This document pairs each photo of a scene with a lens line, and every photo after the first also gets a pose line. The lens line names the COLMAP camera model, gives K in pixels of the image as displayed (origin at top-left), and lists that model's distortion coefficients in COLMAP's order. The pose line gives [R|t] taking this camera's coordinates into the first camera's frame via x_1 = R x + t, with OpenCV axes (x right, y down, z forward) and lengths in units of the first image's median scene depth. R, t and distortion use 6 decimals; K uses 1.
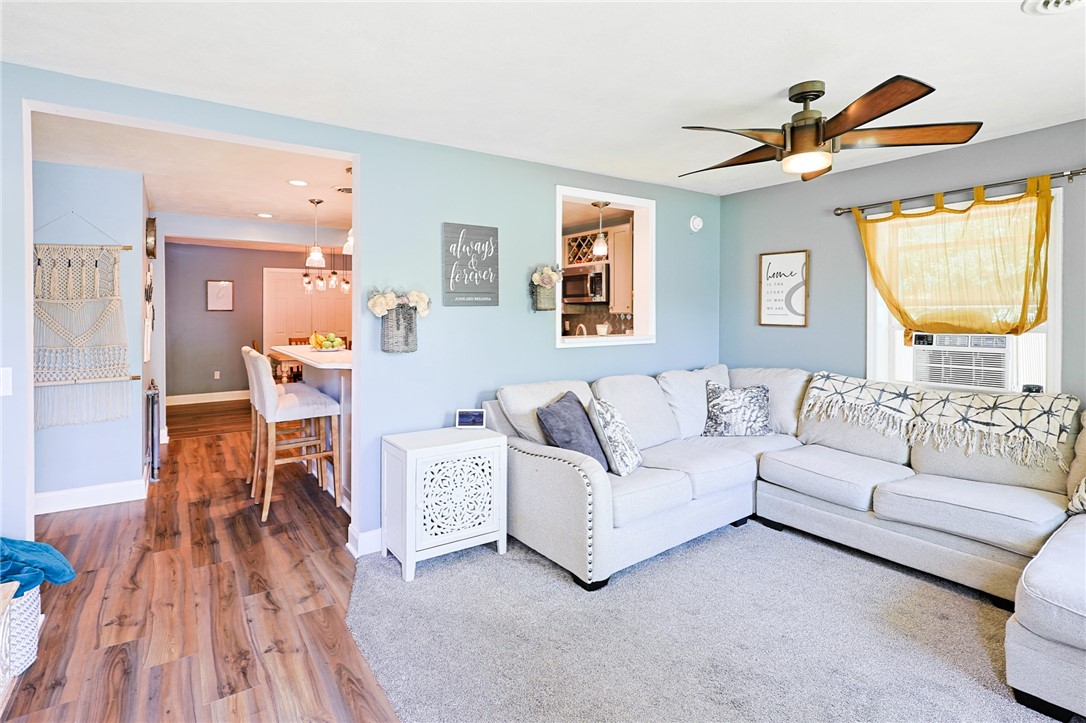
lens RADIAL K [[527.8, 0, 507.3], [0, 527.8, 311.1], [0, 0, 1]] dist [-0.027991, 0.001191]
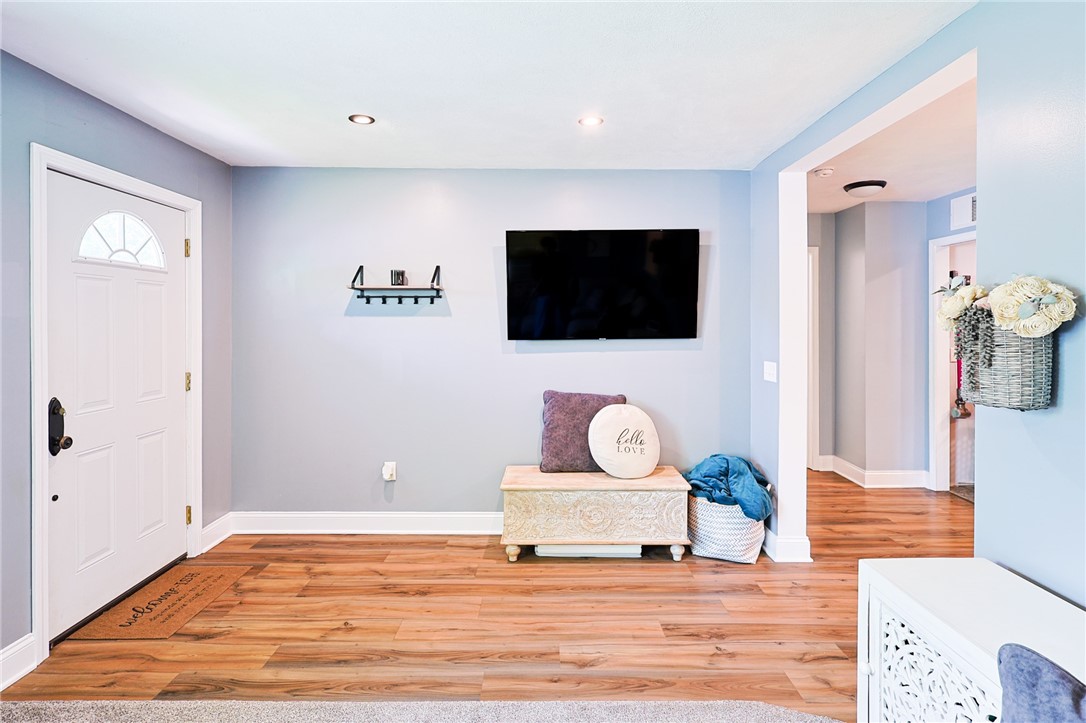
lens RADIAL K [[527.8, 0, 532.0], [0, 527.8, 330.4], [0, 0, 1]] dist [-0.027991, 0.001191]
pose [[-0.554866, 0.020667, -0.831683, 0.260567], [0.020241, 0.999731, 0.011339, -0.000371], [0.831693, -0.010542, -0.555135, 0.554368]]
